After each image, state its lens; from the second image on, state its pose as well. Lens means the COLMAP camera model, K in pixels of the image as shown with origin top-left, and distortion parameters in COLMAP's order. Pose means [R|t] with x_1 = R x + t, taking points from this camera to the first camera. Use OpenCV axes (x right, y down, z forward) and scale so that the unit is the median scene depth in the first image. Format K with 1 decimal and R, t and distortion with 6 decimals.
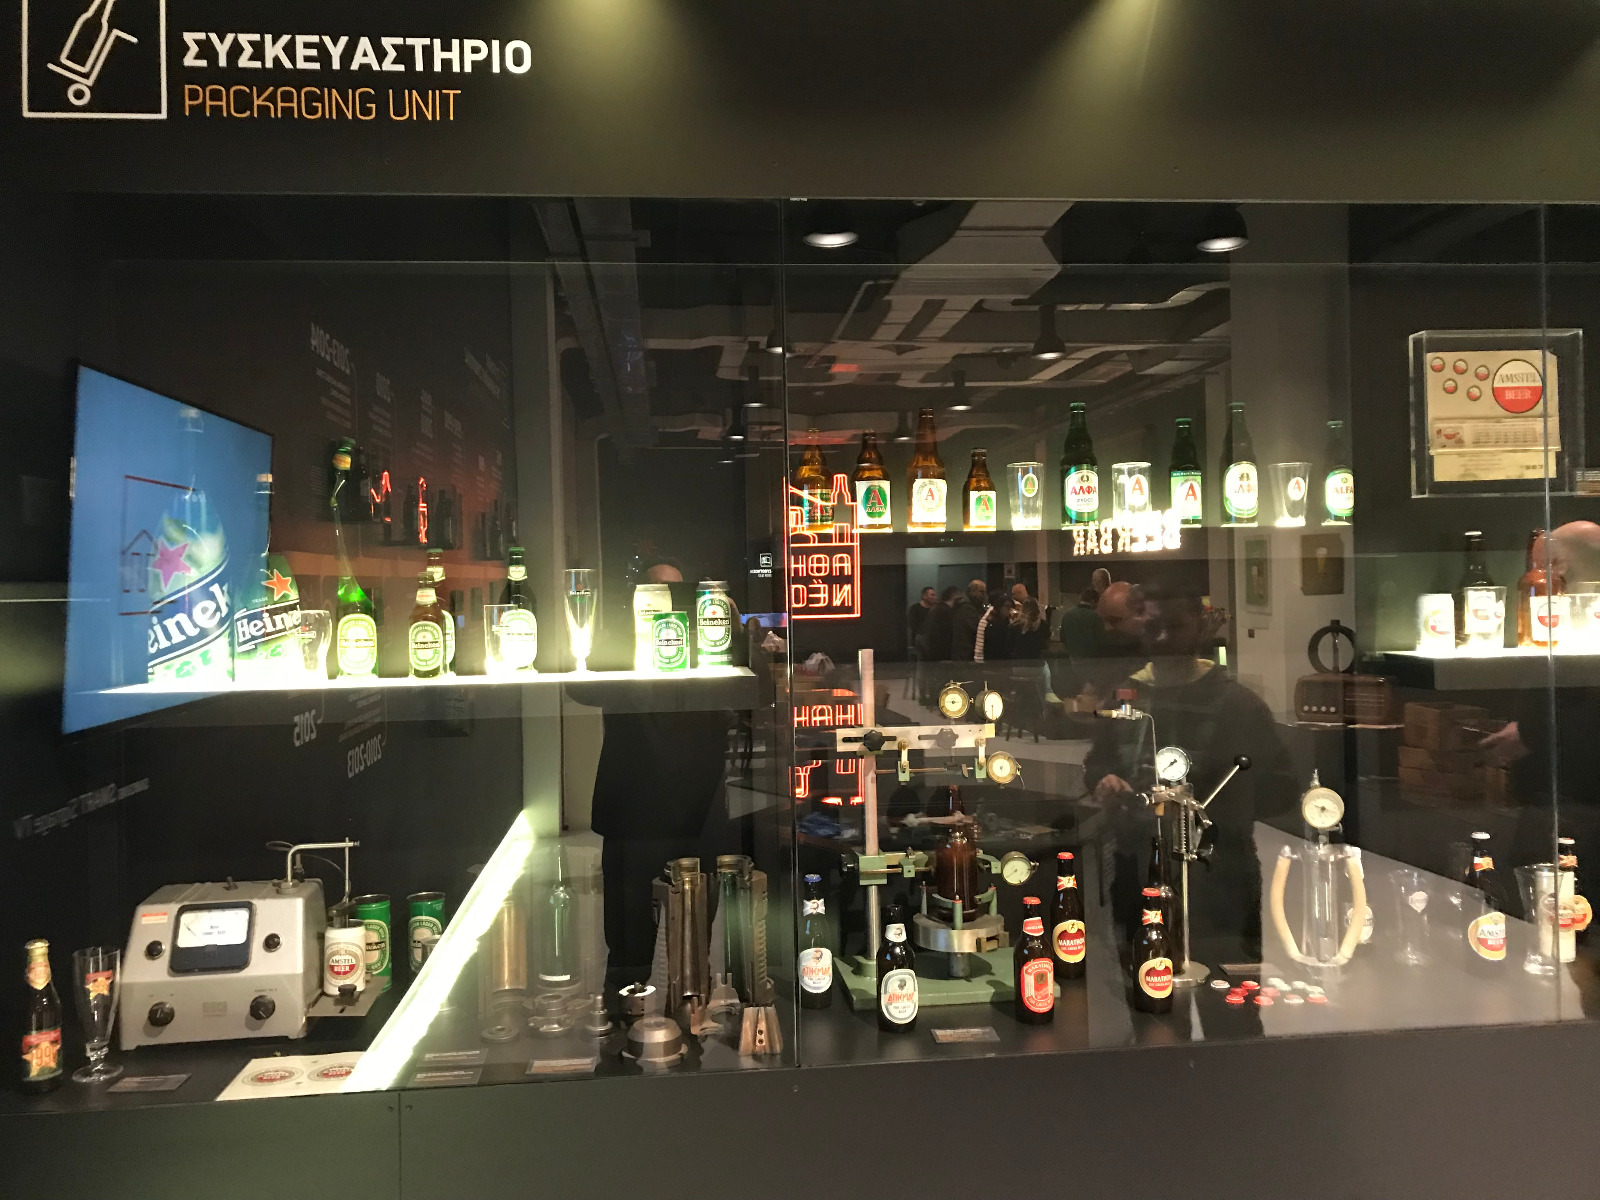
lens RADIAL K [[1299.3, 0, 827.6], [0, 1299.3, 595.2], [0, 0, 1]] dist [0.148308, -0.357542]
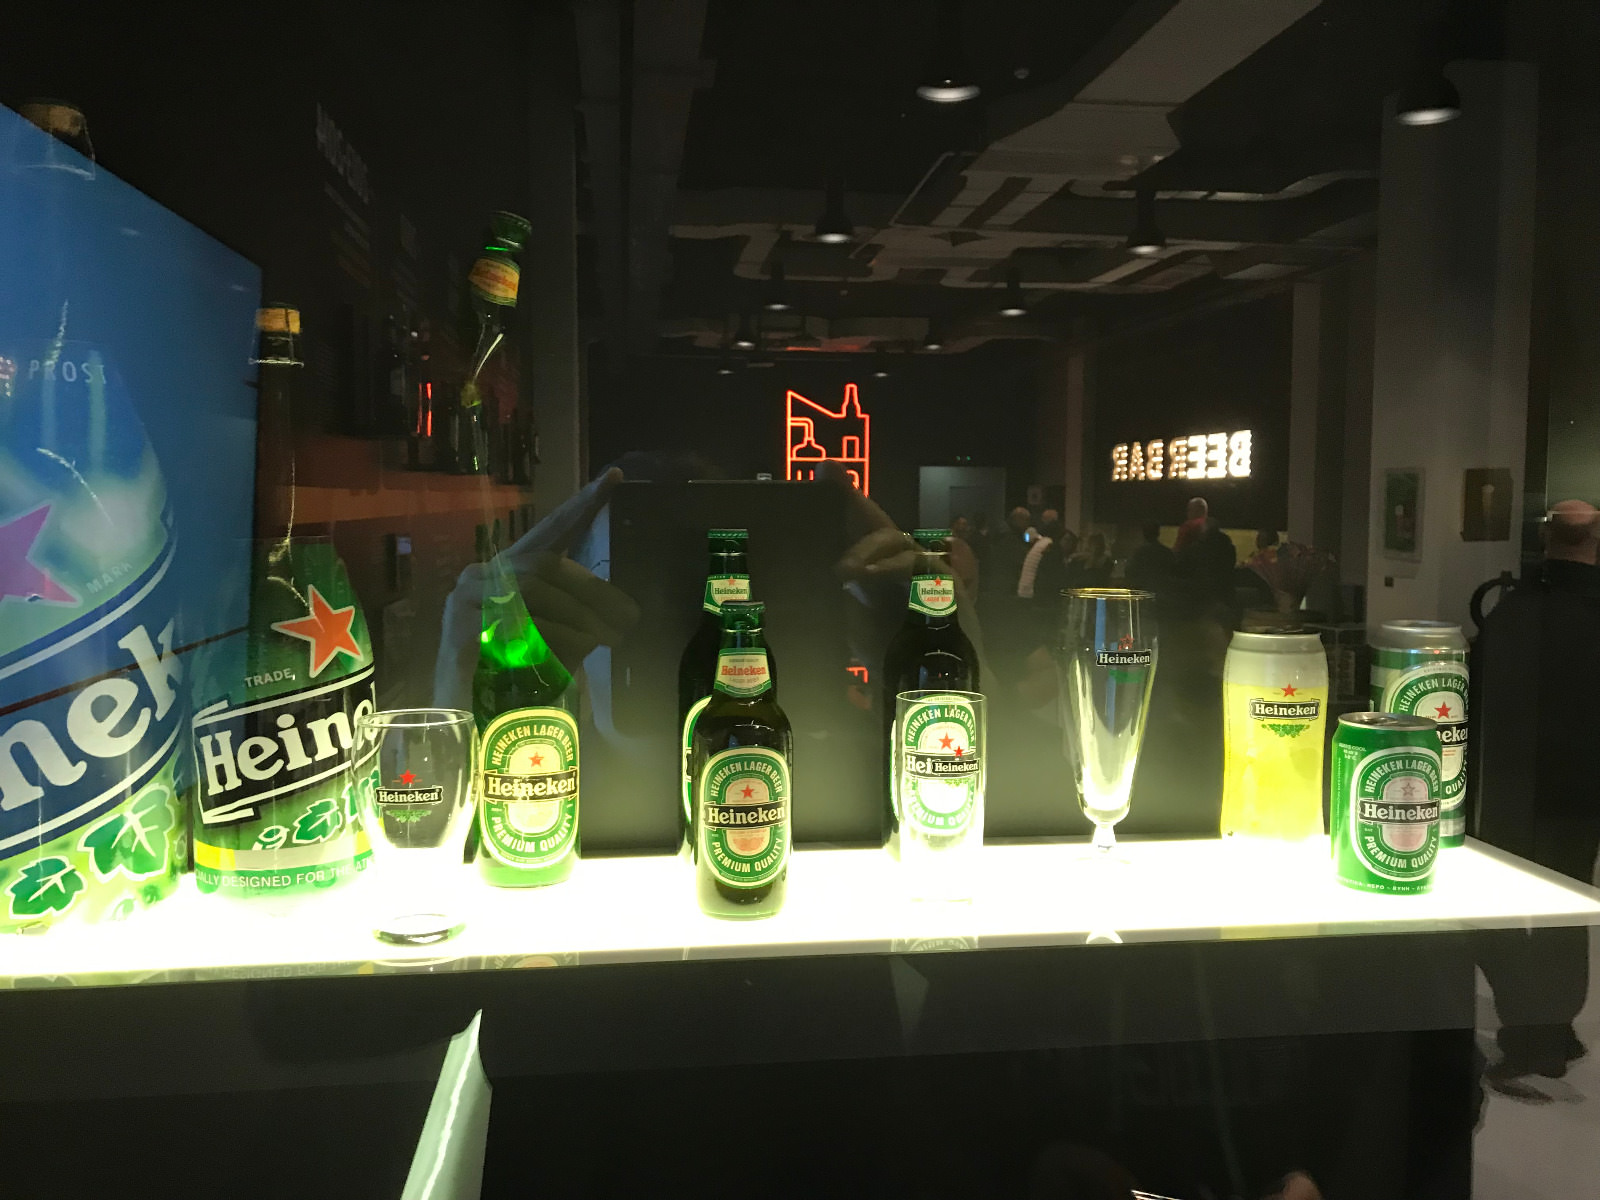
lens RADIAL K [[1301.2, 0, 803.4], [0, 1301.2, 575.2], [0, 0, 1]] dist [0.012089, 0.000733]
pose [[0.999575, 0.024193, 0.016289, -0.242493], [-0.025021, 0.998297, 0.052703, -0.035727], [-0.014986, -0.053089, 0.998477, 0.538661]]
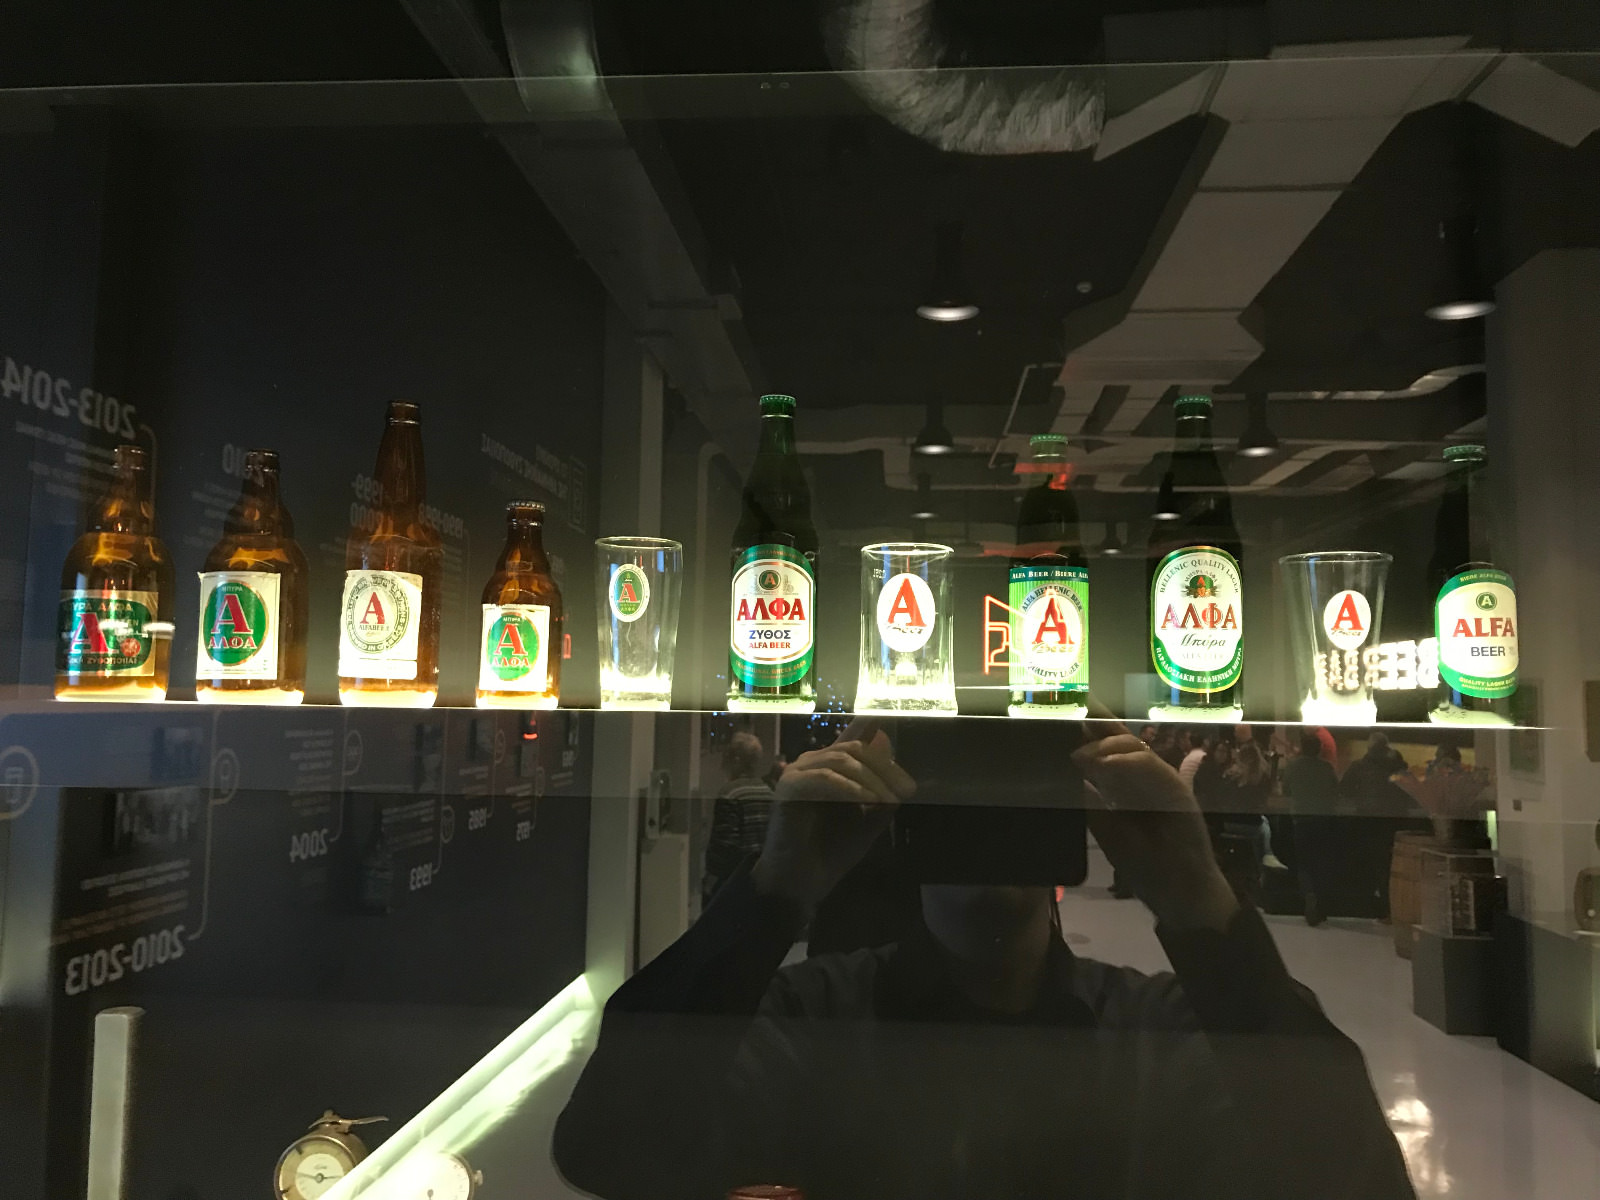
lens RADIAL K [[1299.3, 0, 827.6], [0, 1299.3, 595.2], [0, 0, 1]] dist [0.148308, -0.357542]
pose [[0.981003, 0.024137, -0.192486, 0.243990], [-0.040626, 0.995789, -0.082183, -0.045262], [0.189692, 0.088442, 0.977852, 0.528145]]
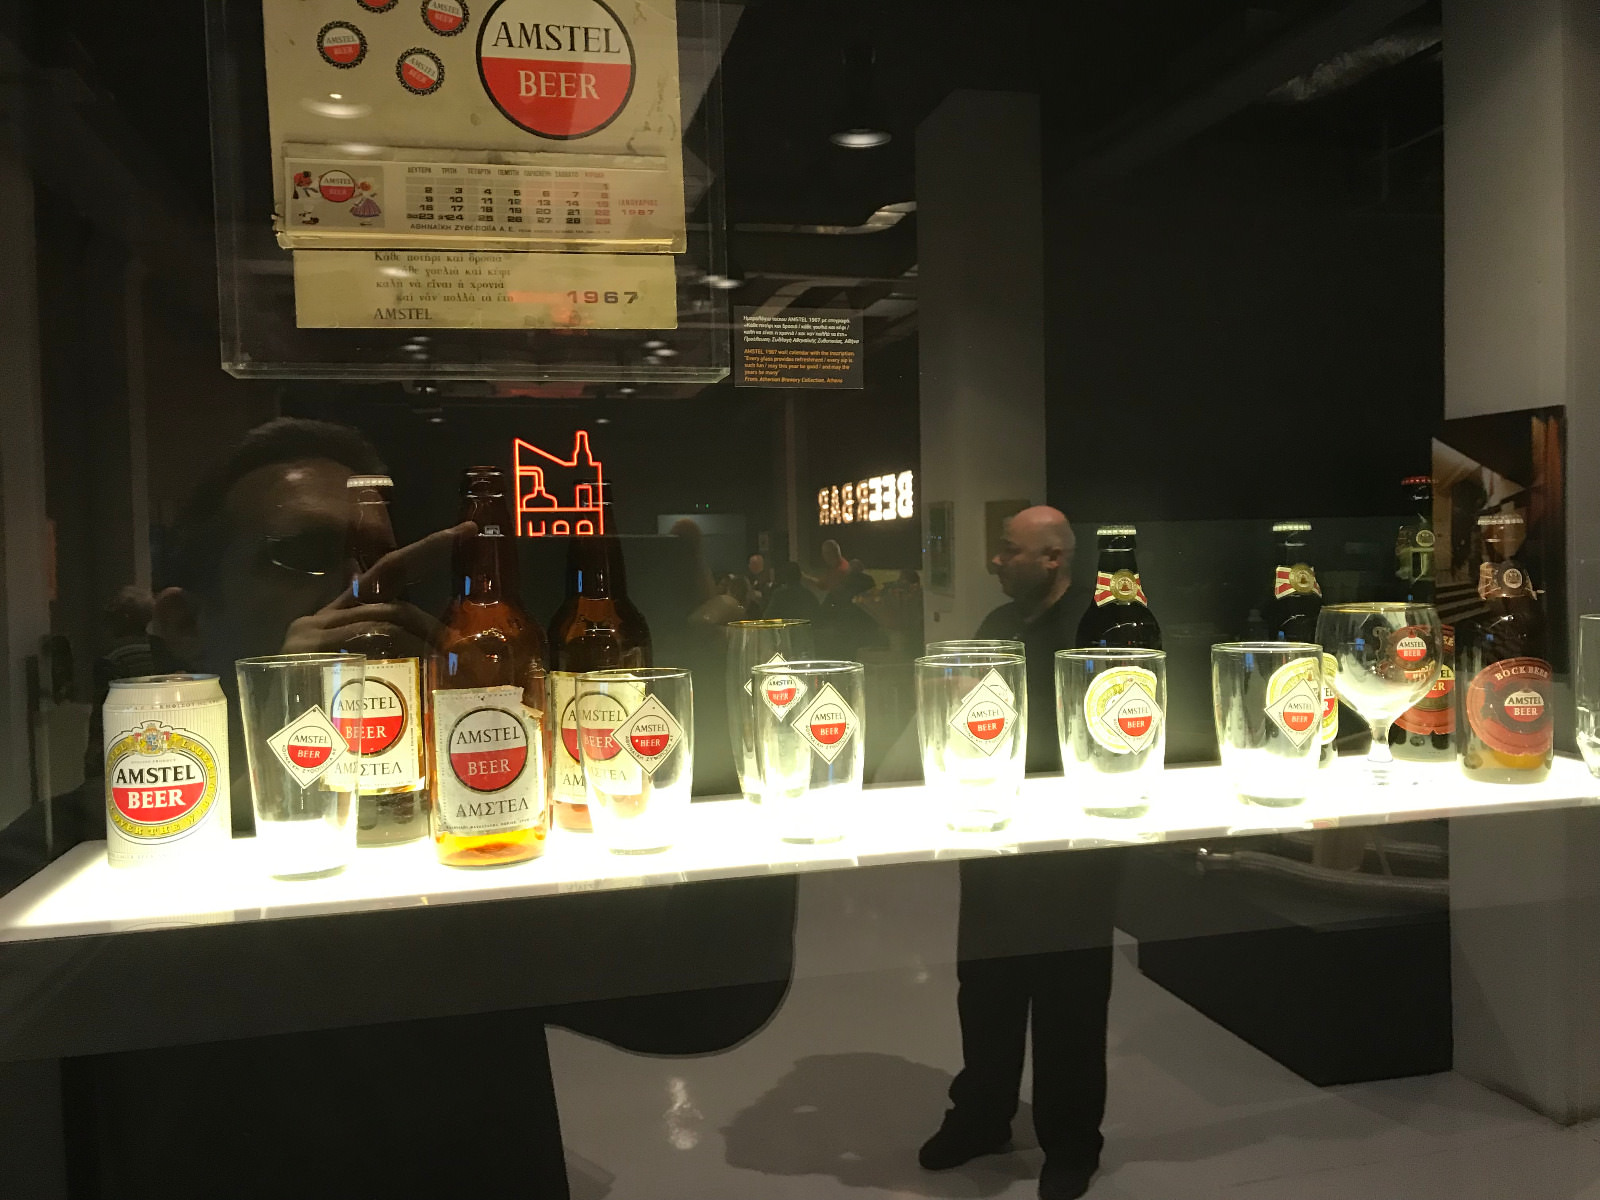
lens RADIAL K [[1299.3, 0, 827.6], [0, 1299.3, 595.2], [0, 0, 1]] dist [0.148308, -0.357542]
pose [[0.993777, -0.000501, 0.111383, 0.558329], [-0.002388, 0.999664, 0.025805, -0.025968], [-0.111358, -0.025911, 0.993442, 0.643353]]
